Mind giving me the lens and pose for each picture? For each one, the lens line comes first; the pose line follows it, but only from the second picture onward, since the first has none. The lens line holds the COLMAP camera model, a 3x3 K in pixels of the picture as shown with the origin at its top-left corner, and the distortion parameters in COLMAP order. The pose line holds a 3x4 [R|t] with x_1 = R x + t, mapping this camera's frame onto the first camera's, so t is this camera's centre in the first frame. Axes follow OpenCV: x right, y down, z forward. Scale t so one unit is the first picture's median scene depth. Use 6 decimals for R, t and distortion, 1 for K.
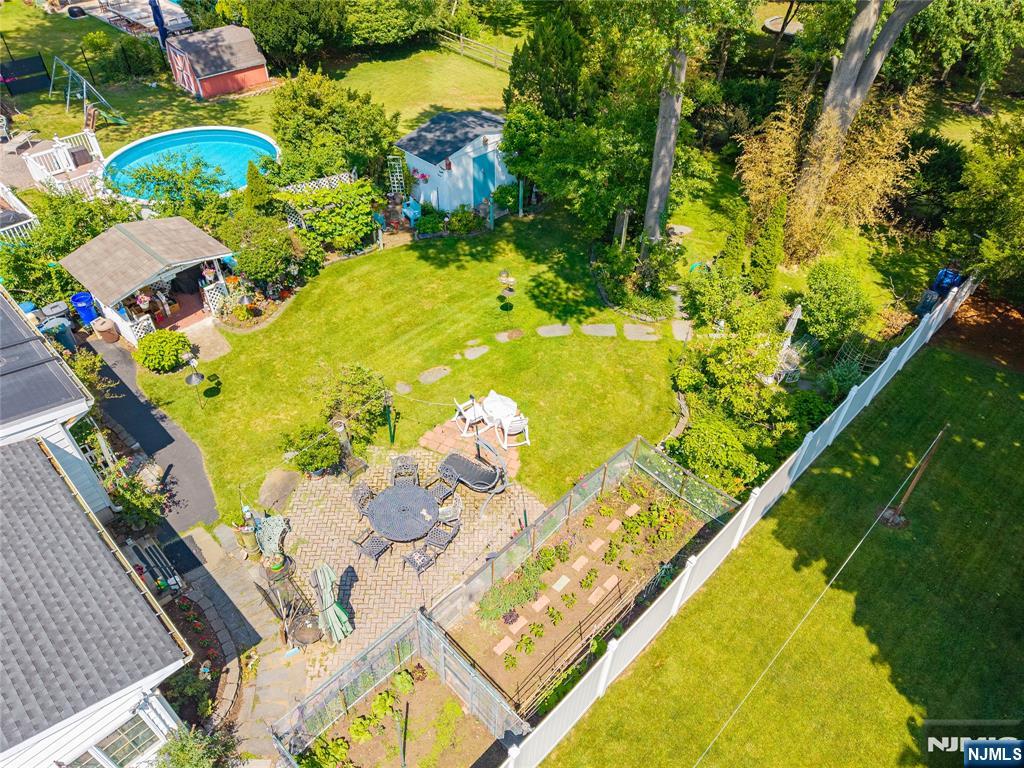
lens RADIAL K [[698.2, 0, 512.0], [0, 698.2, 384.0], [0, 0, 1]] dist [-0.005199, -0.002124]
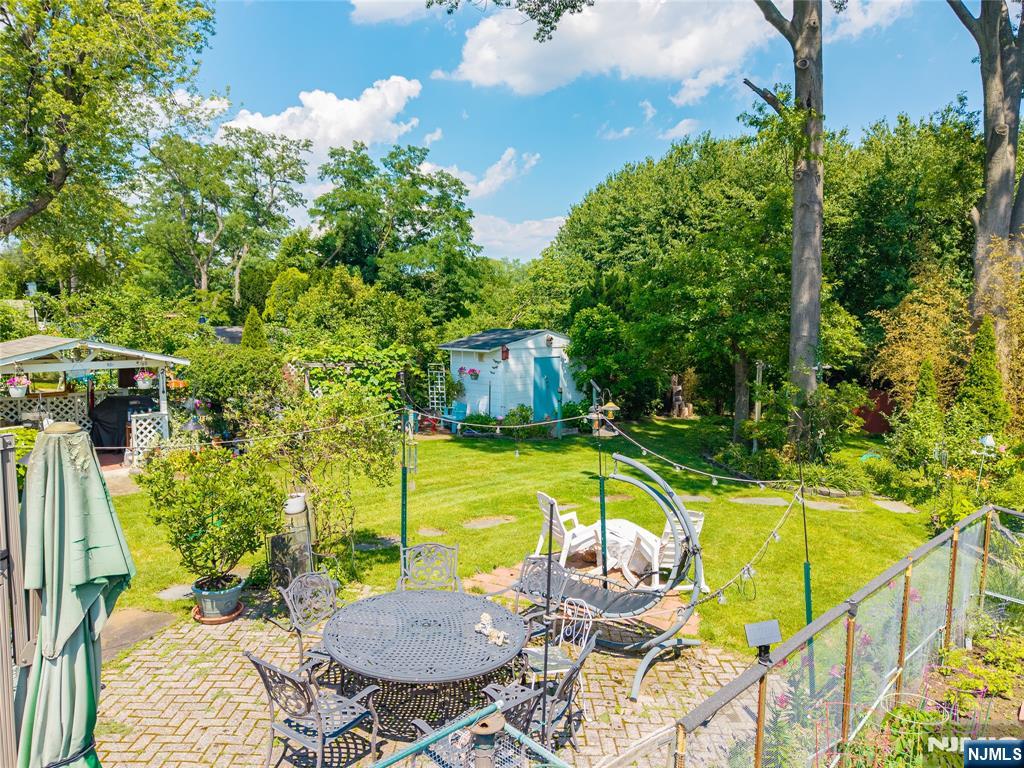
lens RADIAL K [[688.1, 0, 516.2], [0, 688.1, 384.9], [0, 0, 1]] dist [0.010480, -0.005181]
pose [[0.999771, -0.005789, -0.020605, -0.061689], [-0.007584, 0.804447, -0.593975, 0.172258], [0.020015, 0.593996, 0.804219, 0.388737]]
